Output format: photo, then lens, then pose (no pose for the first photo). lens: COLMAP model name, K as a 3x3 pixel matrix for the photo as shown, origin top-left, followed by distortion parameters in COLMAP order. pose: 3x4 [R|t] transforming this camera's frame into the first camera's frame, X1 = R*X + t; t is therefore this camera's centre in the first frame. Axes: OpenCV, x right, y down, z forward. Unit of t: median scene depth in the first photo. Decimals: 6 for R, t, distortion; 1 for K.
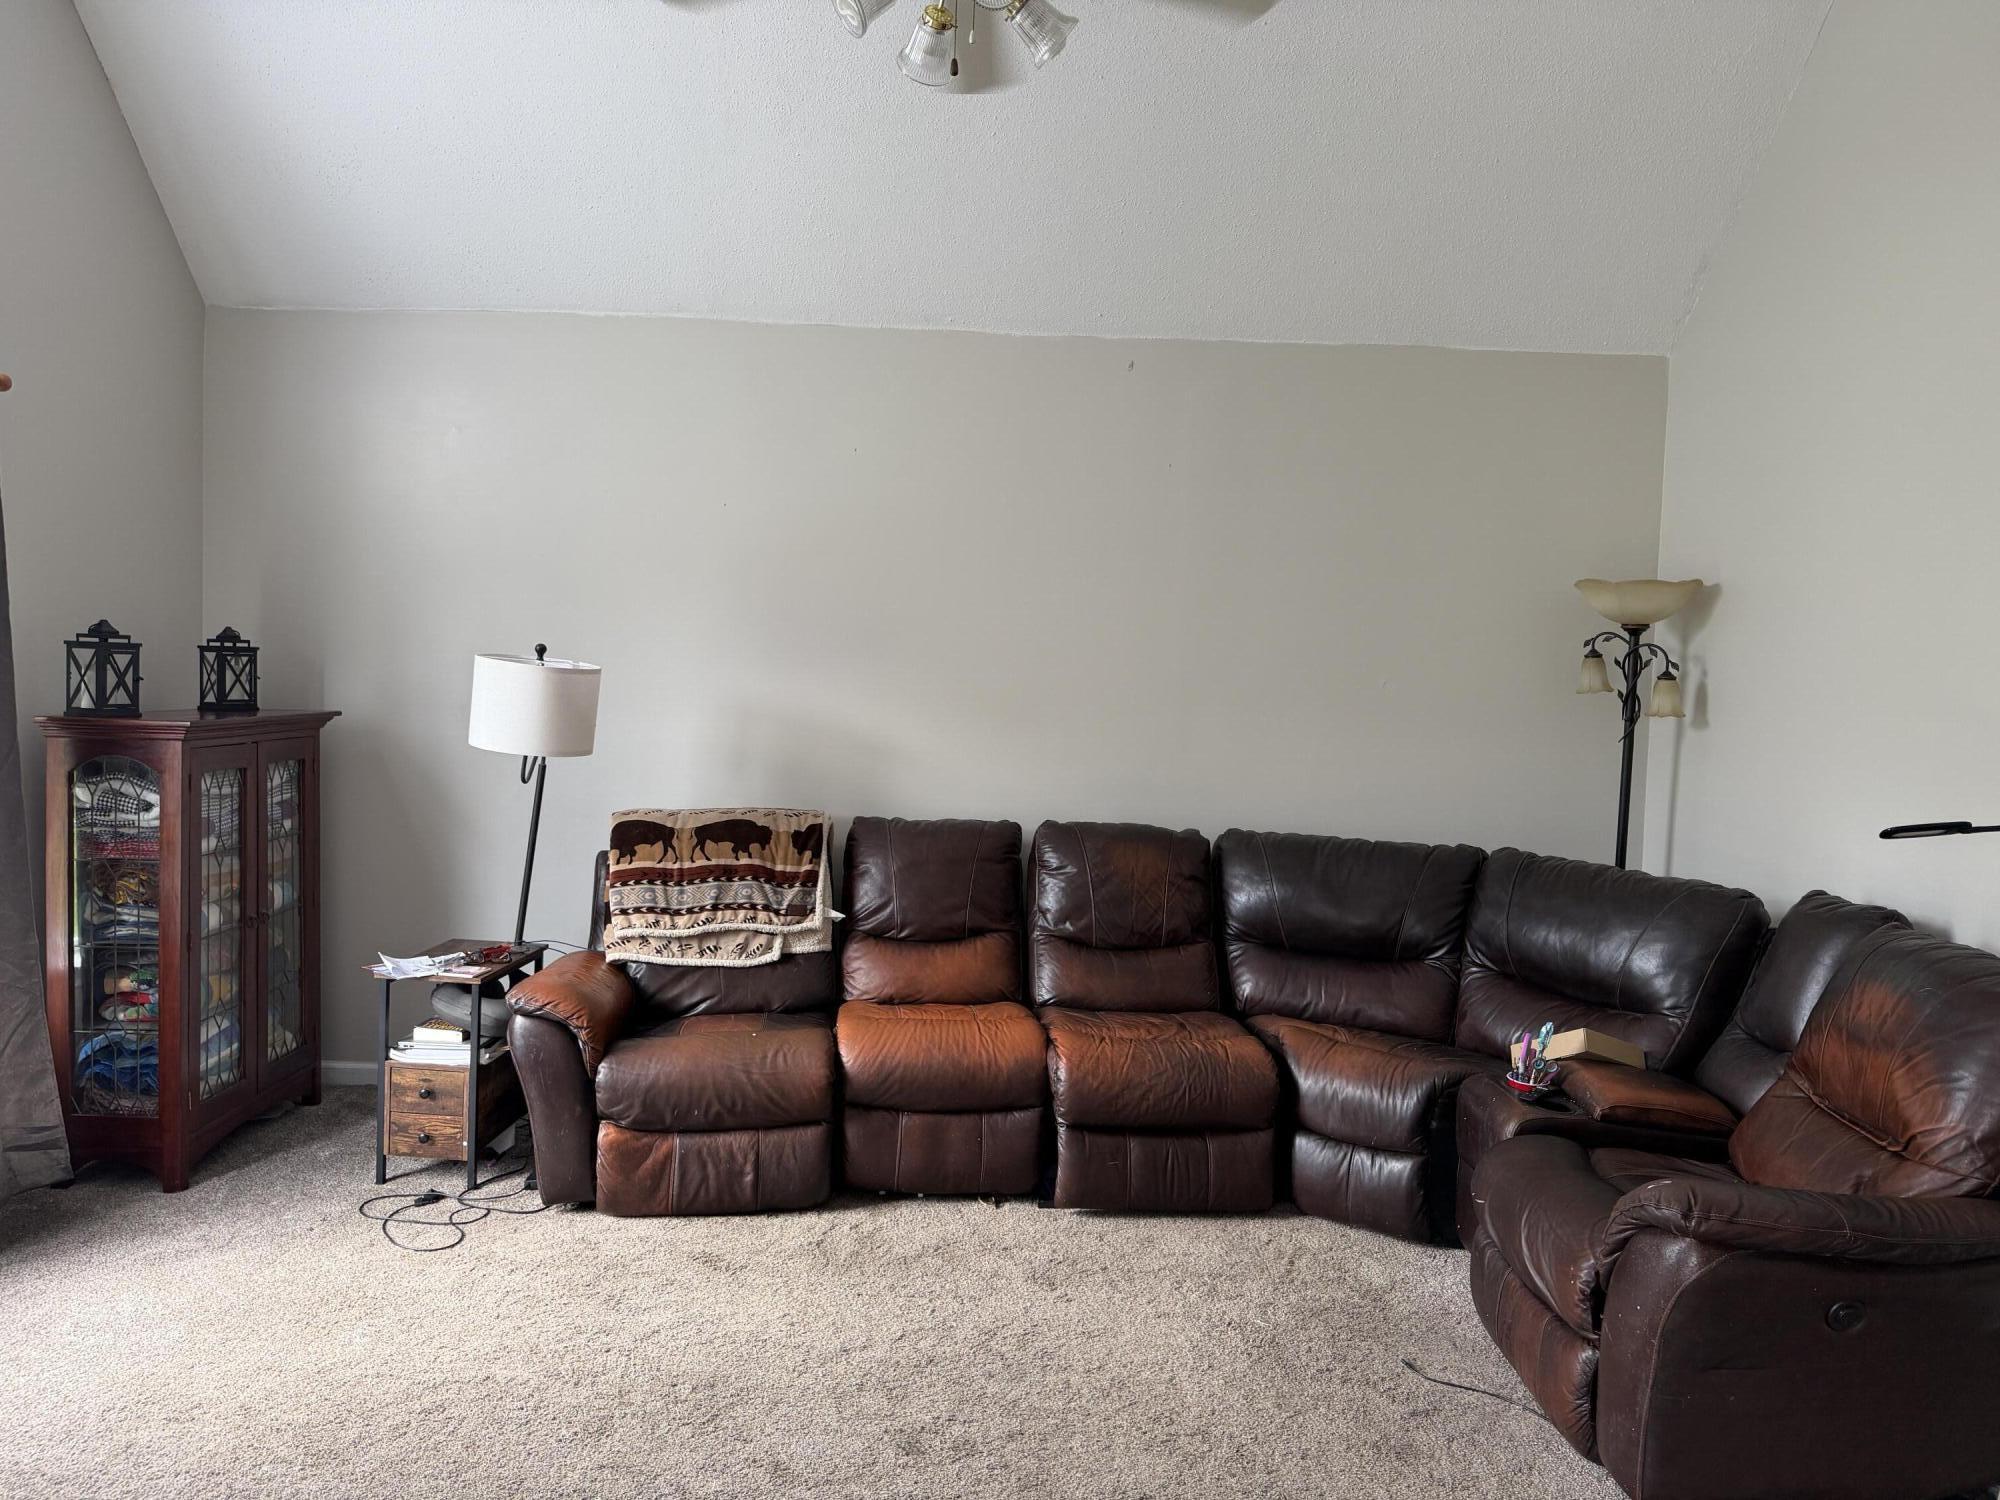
lens RADIAL K [[1367.7, 0, 1000.9], [0, 1367.7, 733.3], [0, 0, 1]] dist [0.021329, -0.028167]
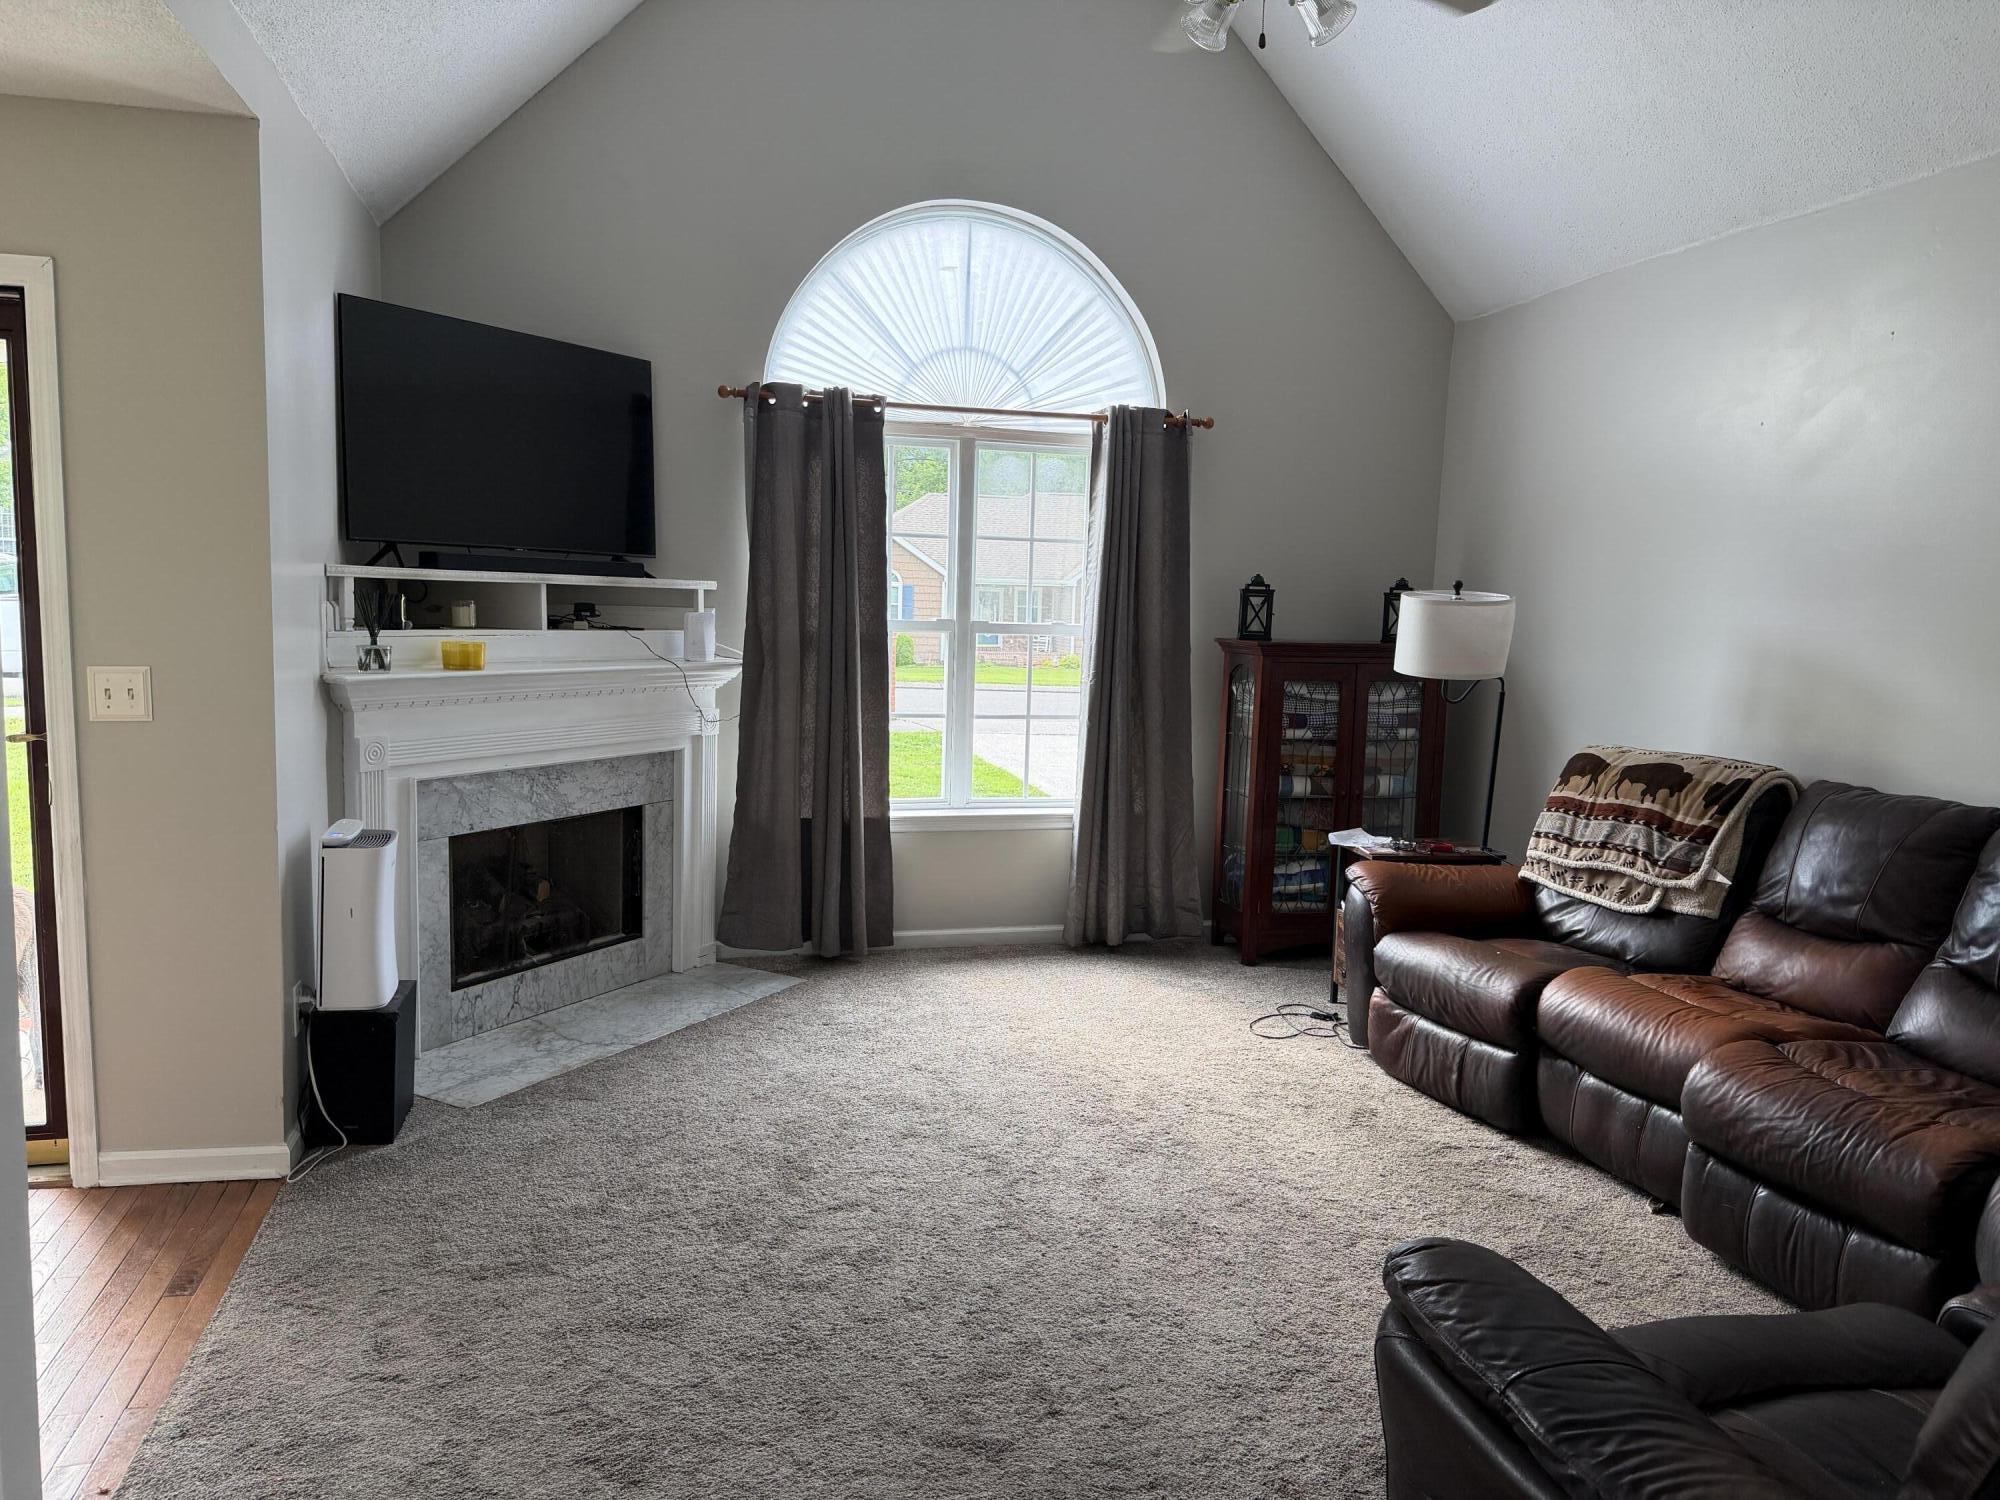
lens RADIAL K [[1367.7, 0, 993.8], [0, 1367.7, 755.6], [0, 0, 1]] dist [0.021329, -0.028167]
pose [[0.237141, 0.090258, -0.967273, 0.637265], [-0.064064, 0.994960, 0.077136, 0.014441], [0.969361, 0.043675, 0.241728, 0.330580]]
